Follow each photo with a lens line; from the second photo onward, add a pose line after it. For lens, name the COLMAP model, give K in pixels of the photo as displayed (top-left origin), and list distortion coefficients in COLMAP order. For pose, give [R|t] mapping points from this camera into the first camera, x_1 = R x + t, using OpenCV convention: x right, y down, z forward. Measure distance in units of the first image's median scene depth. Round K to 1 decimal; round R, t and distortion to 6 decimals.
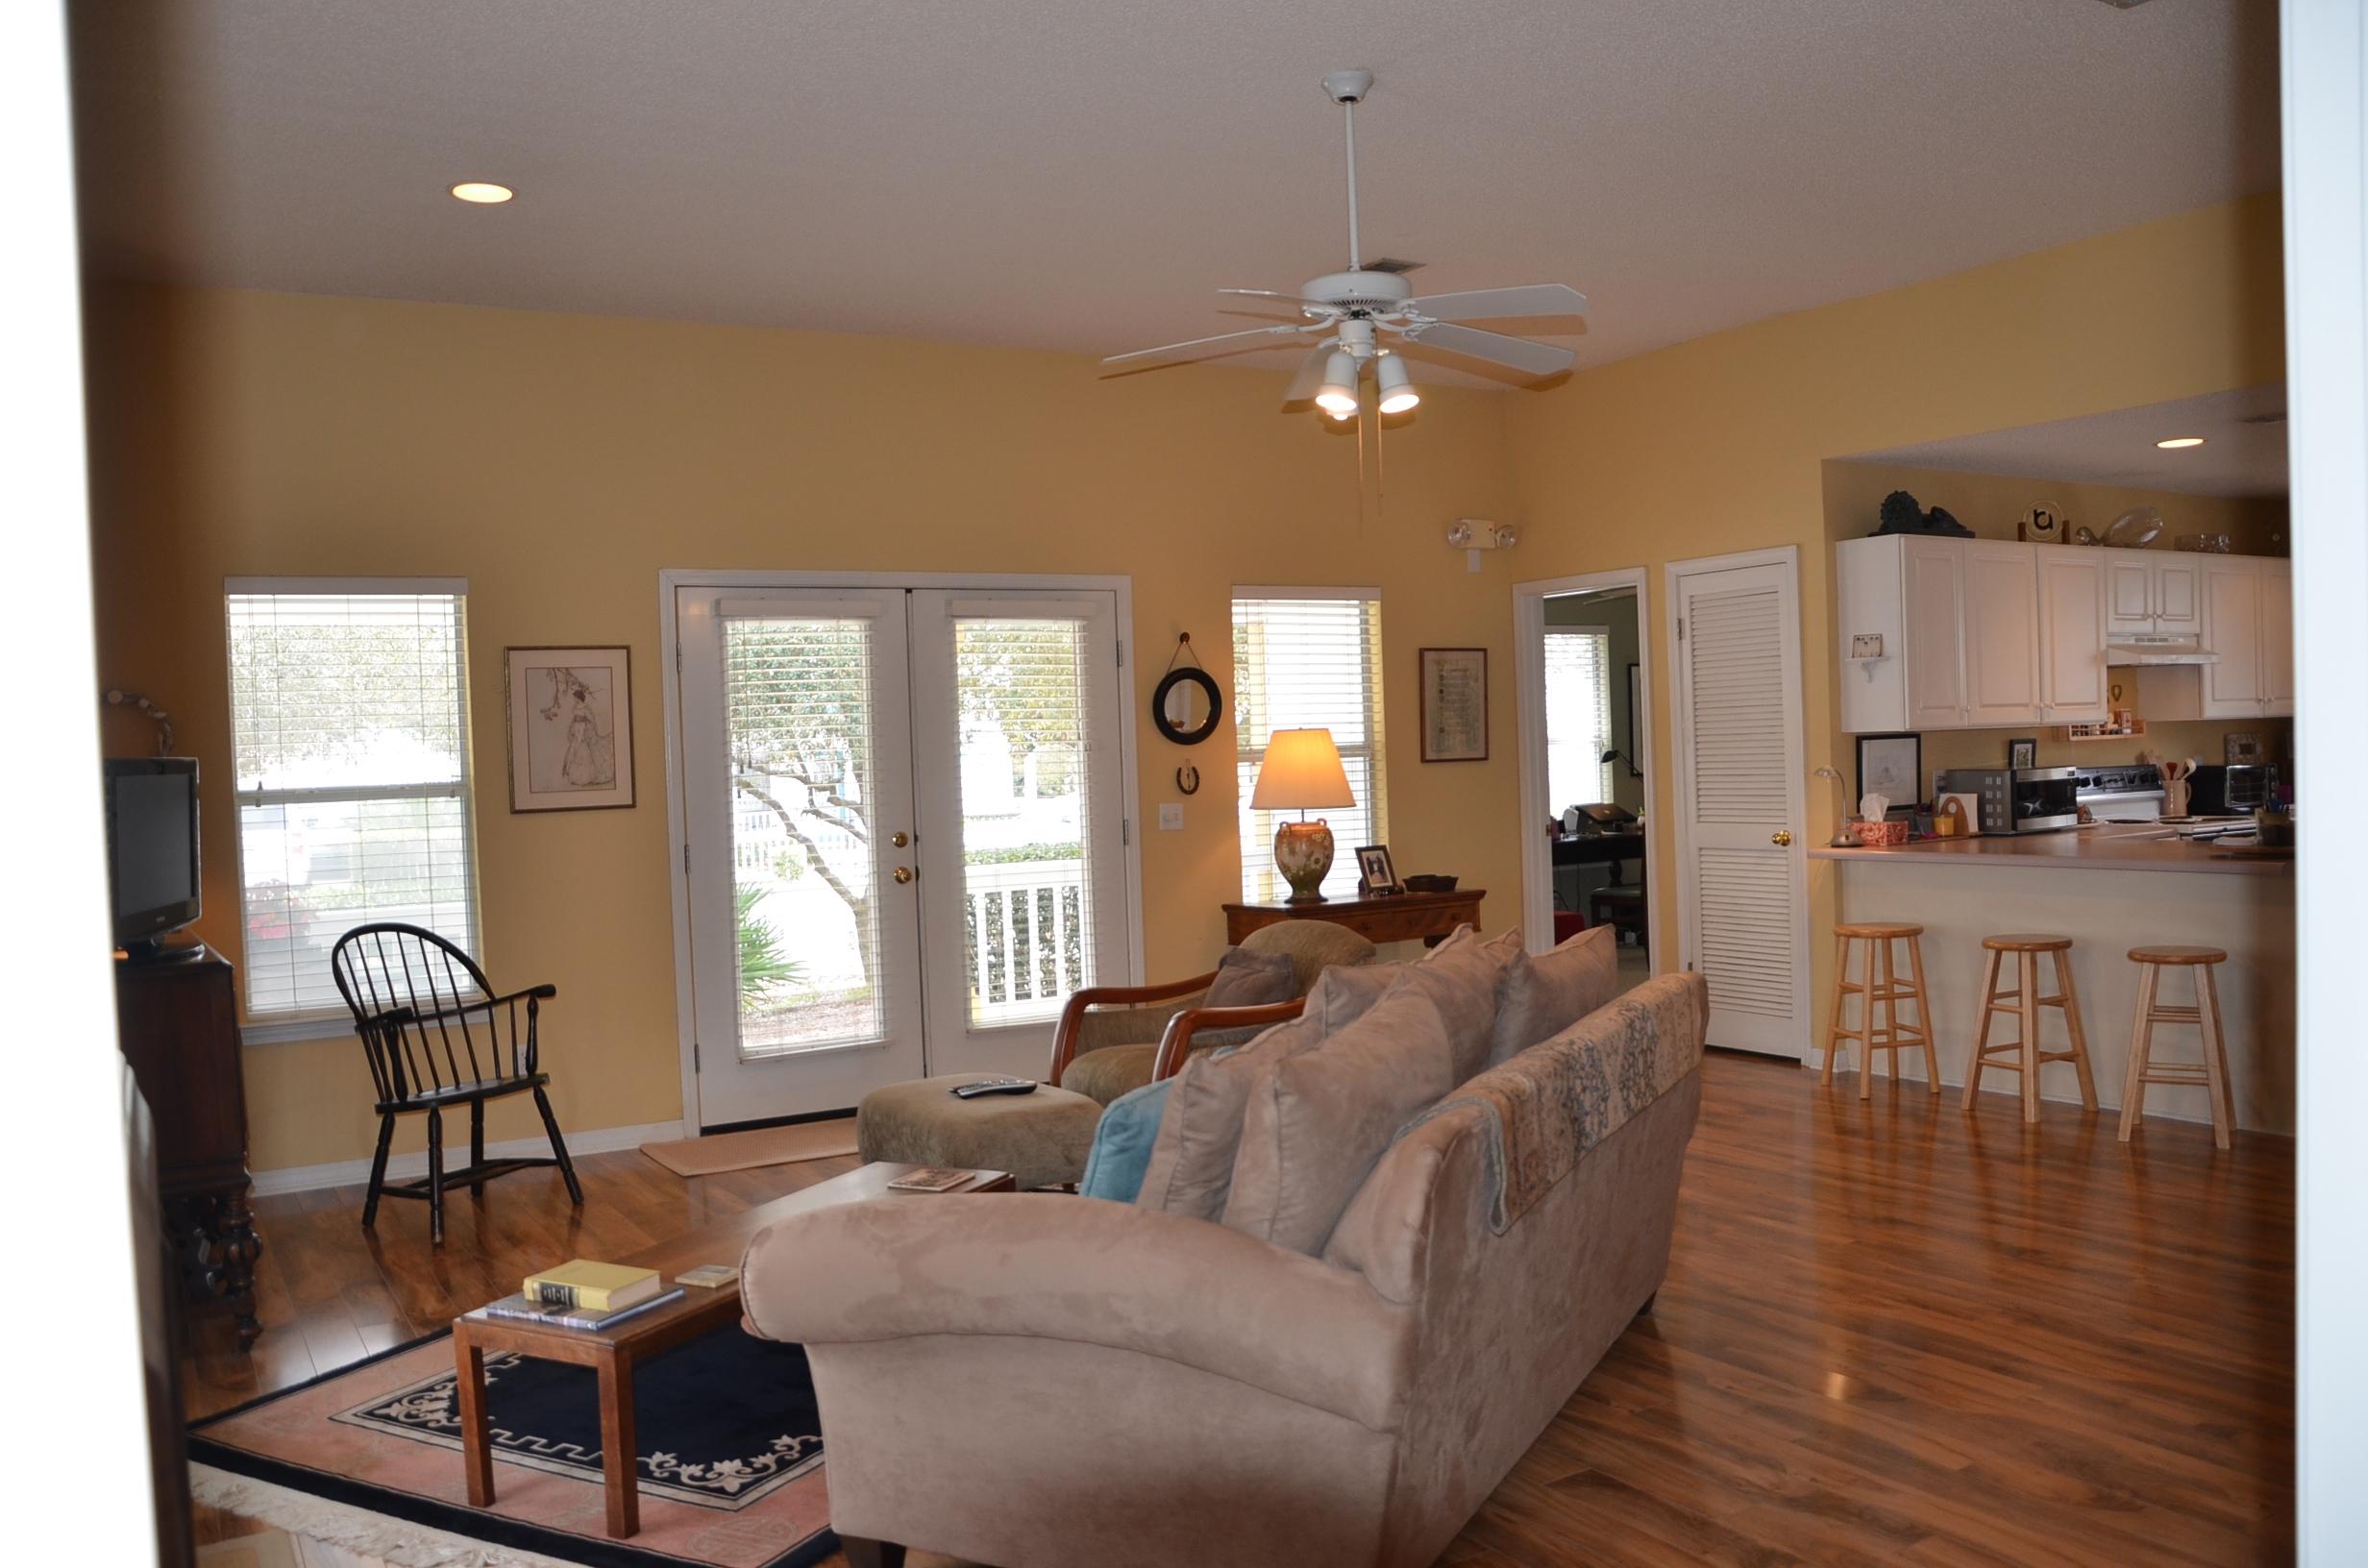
lens RADIAL K [[1857.6, 0, 1201.2], [0, 1857.6, 798.3], [0, 0, 1]] dist [-0.160170, 0.132610]
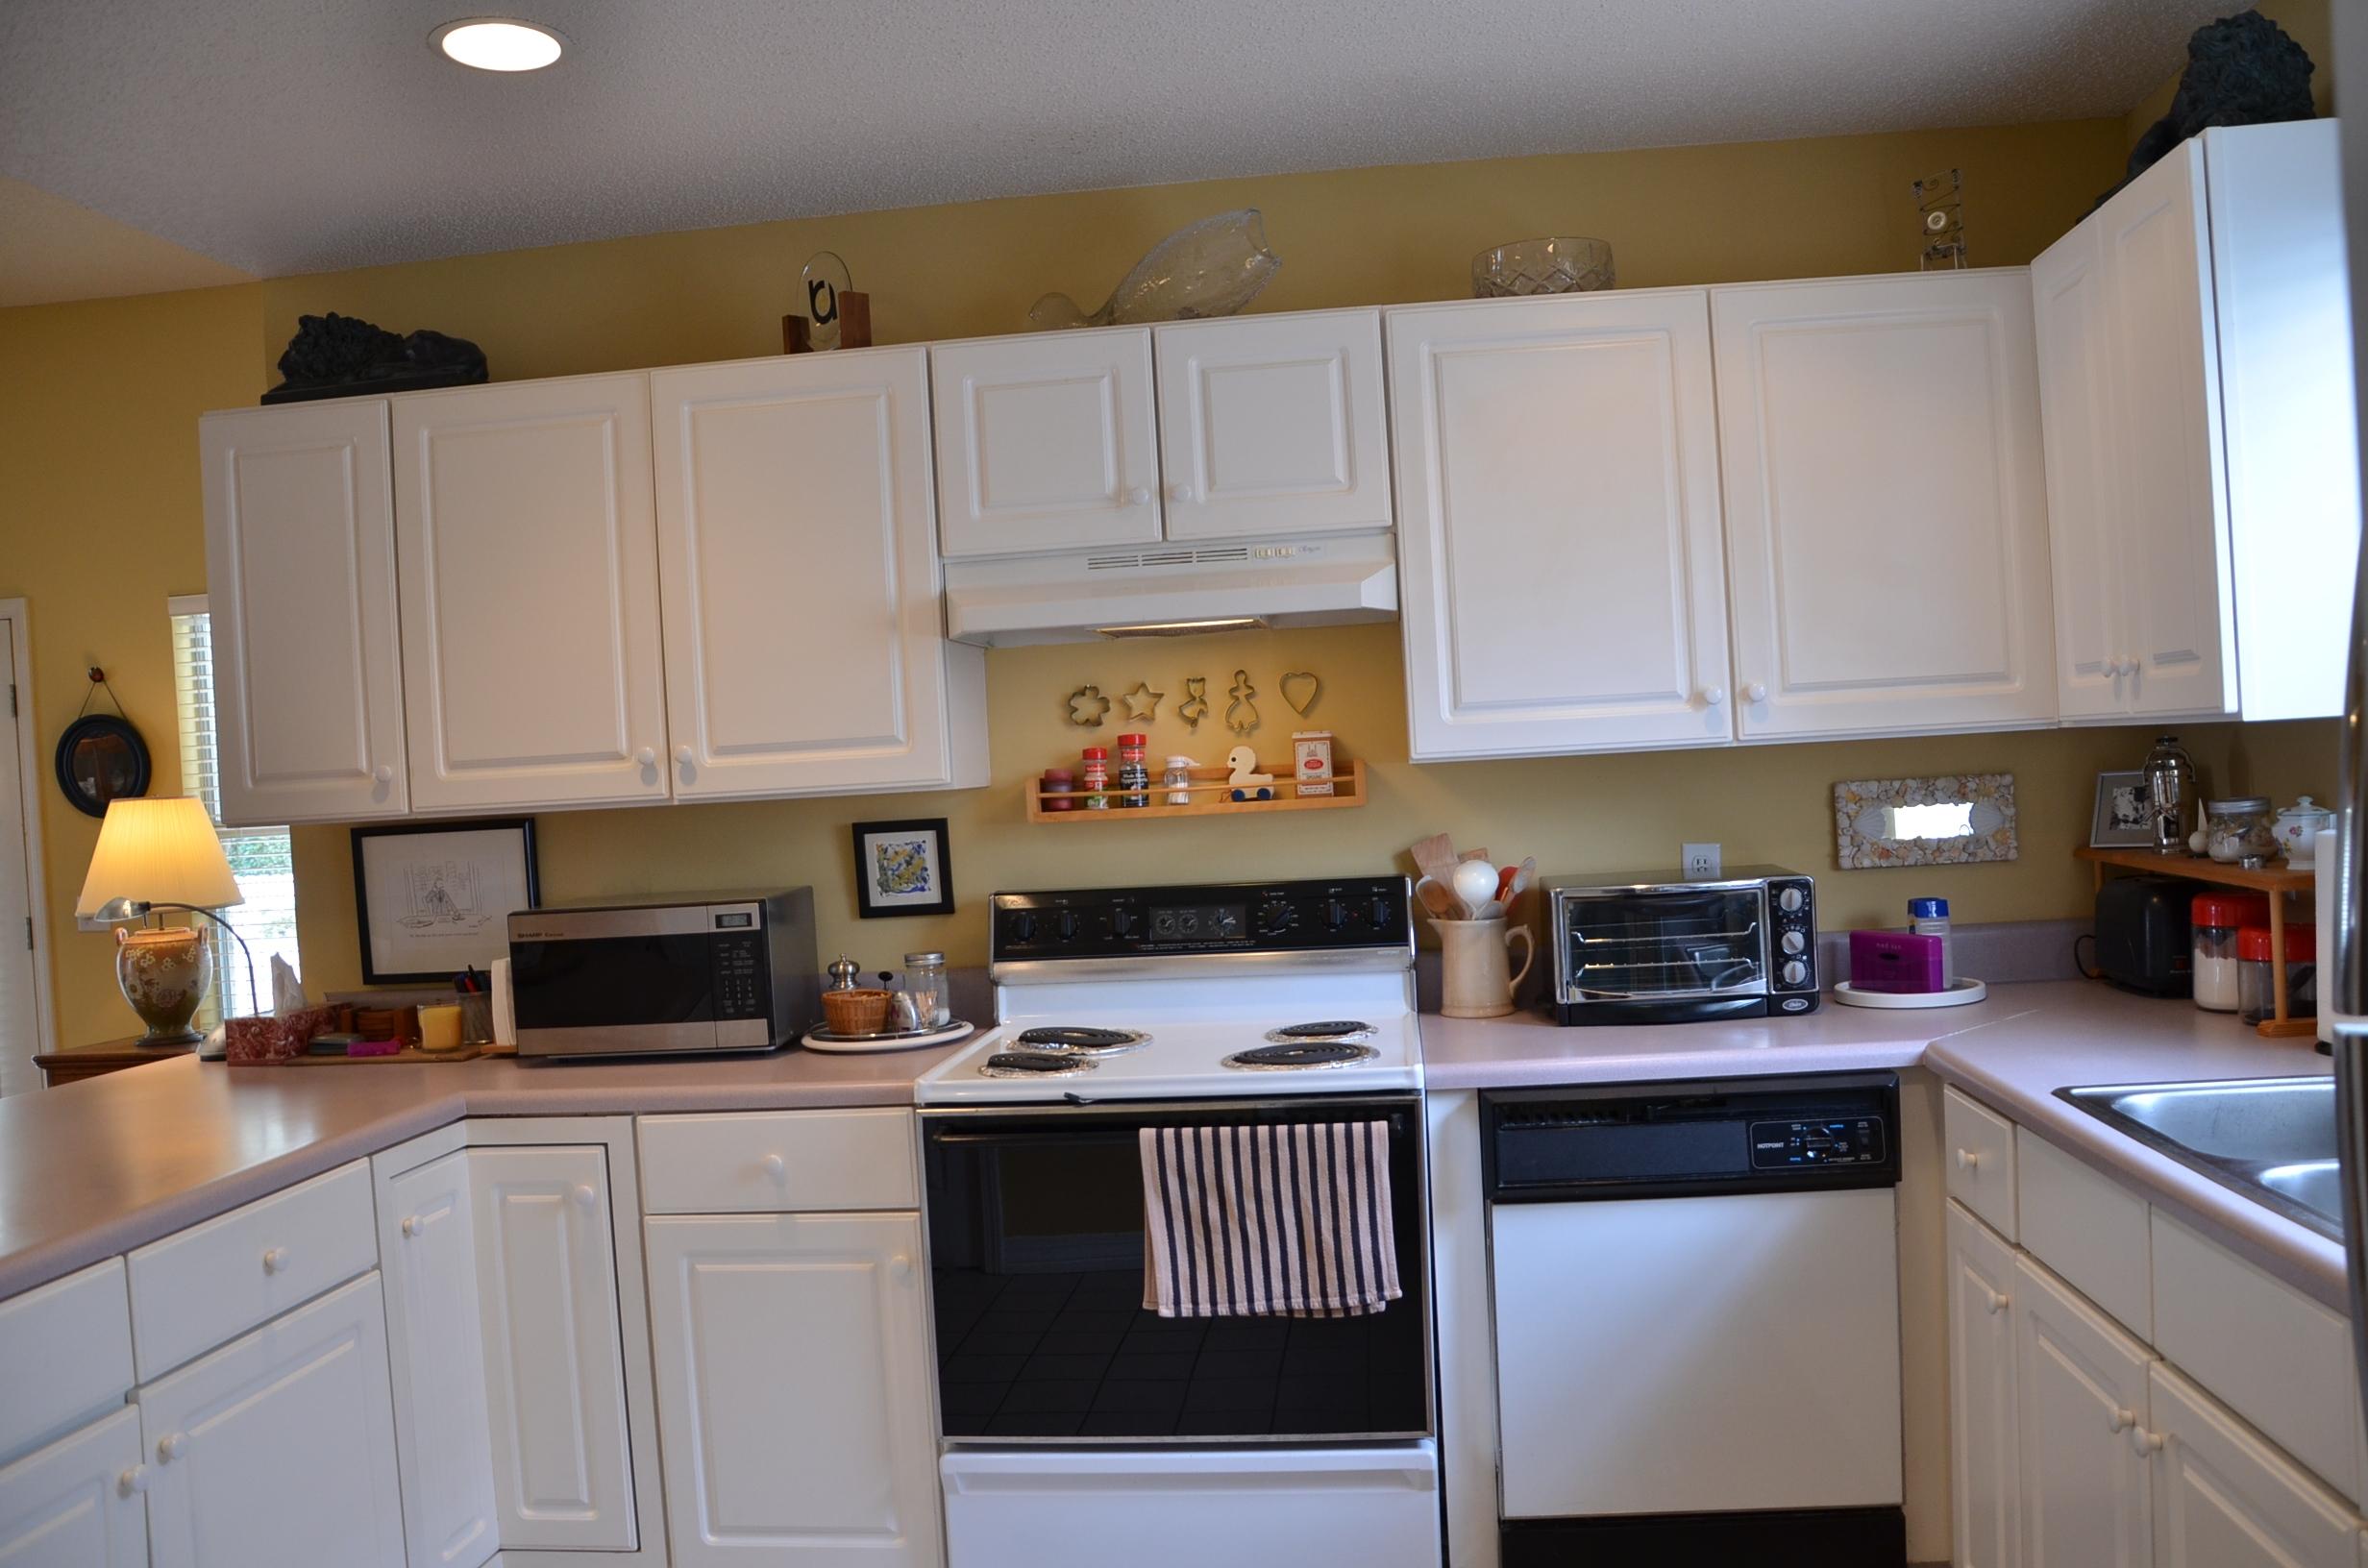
lens RADIAL K [[1857.6, 0, 1201.2], [0, 1857.6, 798.3], [0, 0, 1]] dist [-0.160170, 0.132610]
pose [[0.799694, 0.002595, -0.600402, 0.838425], [0.008290, 0.999848, 0.015364, -0.047987], [0.600350, -0.017264, 0.799551, 0.753630]]
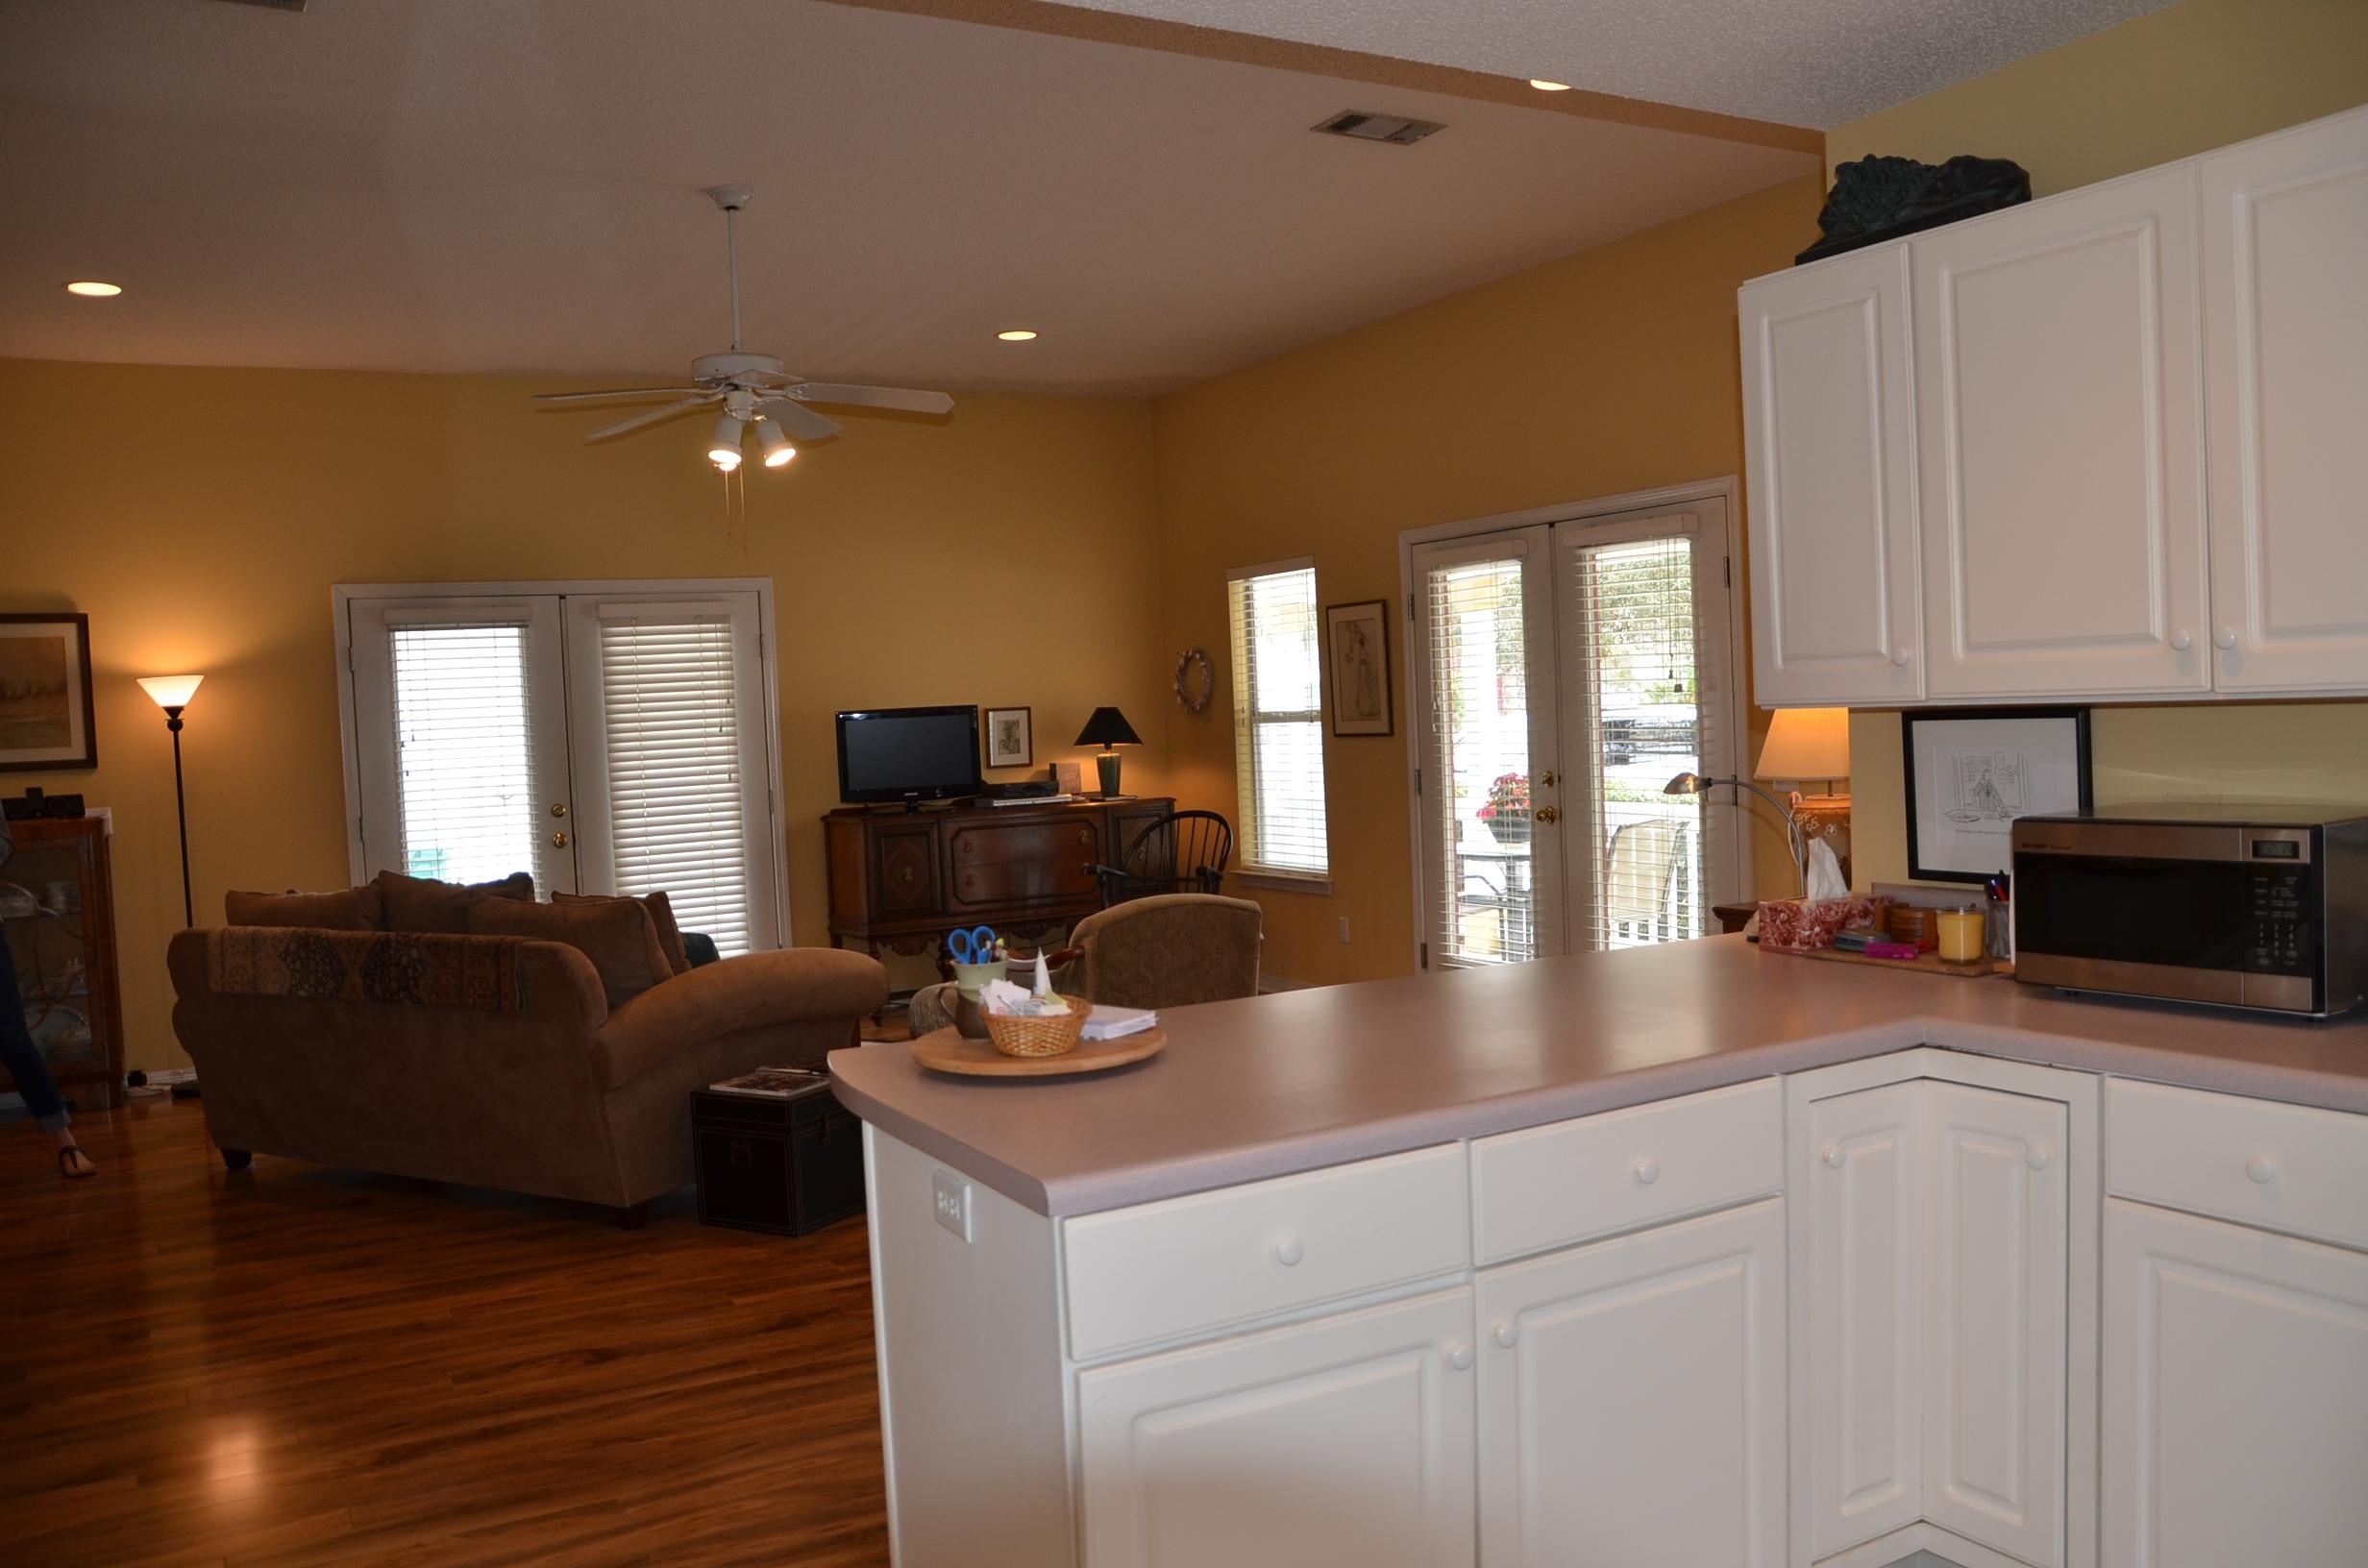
lens RADIAL K [[1857.6, 0, 1201.2], [0, 1857.6, 798.3], [0, 0, 1]] dist [-0.160170, 0.132610]
pose [[-0.026702, 0.085045, -0.996019, 0.825611], [0.012817, 0.996322, 0.084727, -0.053482], [0.999561, -0.010504, -0.027694, 0.840897]]
